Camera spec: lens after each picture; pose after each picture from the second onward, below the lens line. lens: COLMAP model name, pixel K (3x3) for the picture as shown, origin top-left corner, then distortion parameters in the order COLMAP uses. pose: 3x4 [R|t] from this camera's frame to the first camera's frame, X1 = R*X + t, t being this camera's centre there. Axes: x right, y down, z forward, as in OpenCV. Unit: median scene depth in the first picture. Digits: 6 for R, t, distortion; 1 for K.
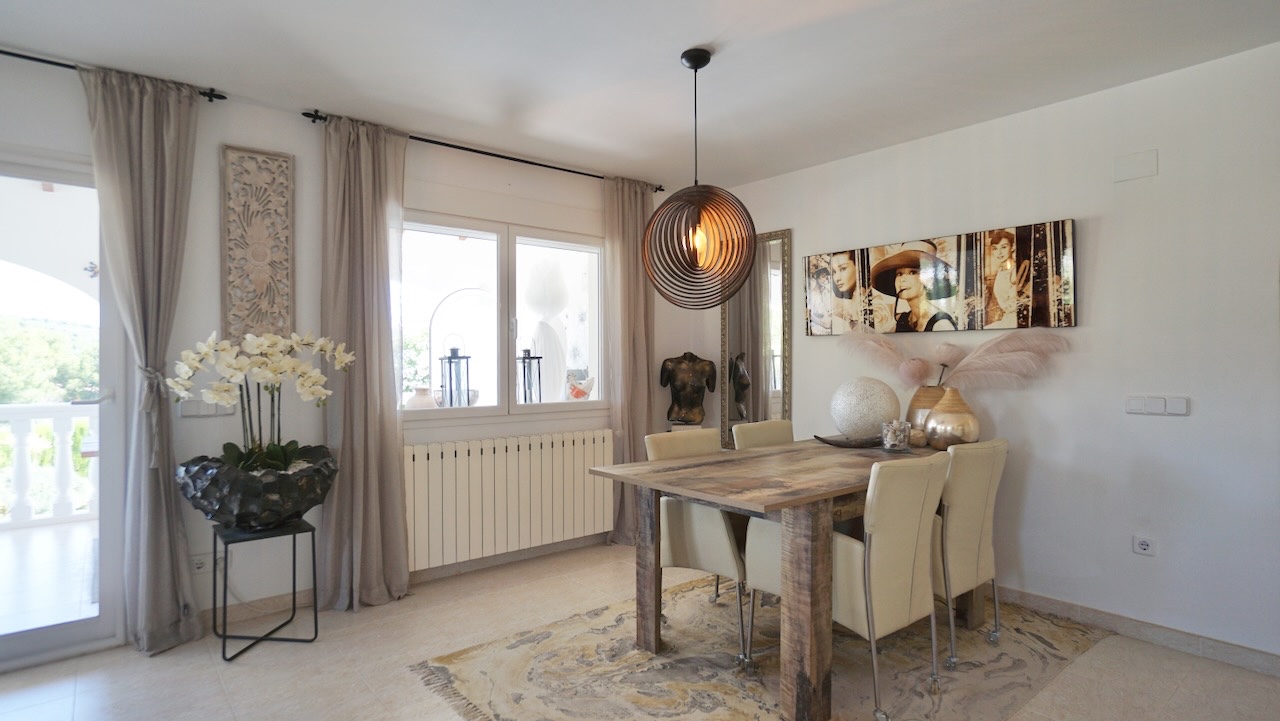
lens RADIAL K [[647.4, 0, 640.0], [0, 647.4, 360.5], [0, 0, 1]] dist [-0.000404, -0.000087]
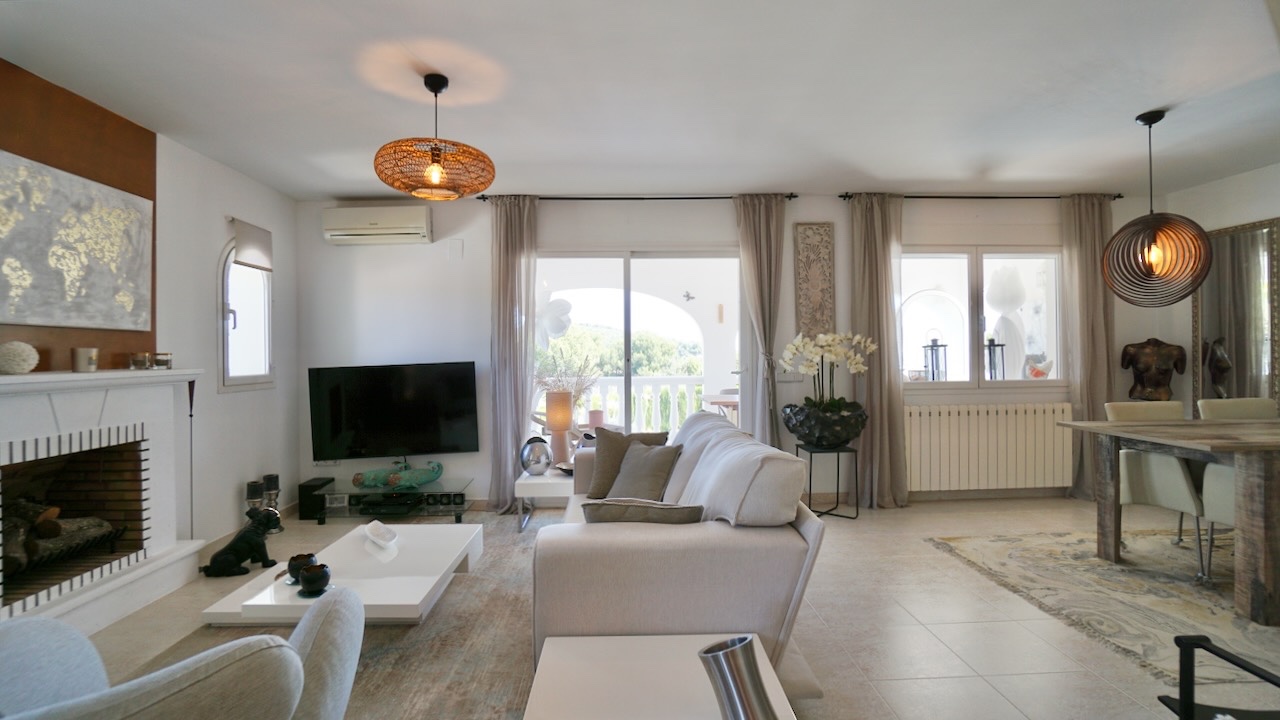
lens RADIAL K [[594.0, 0, 636.6], [0, 594.0, 354.9], [0, 0, 1]] dist [-0.054285, 0.022493]
pose [[0.783417, -0.005615, -0.621471, -0.006733], [0.011368, 0.999921, 0.005296, 0.001051], [0.621392, -0.011214, 0.783419, -0.487900]]
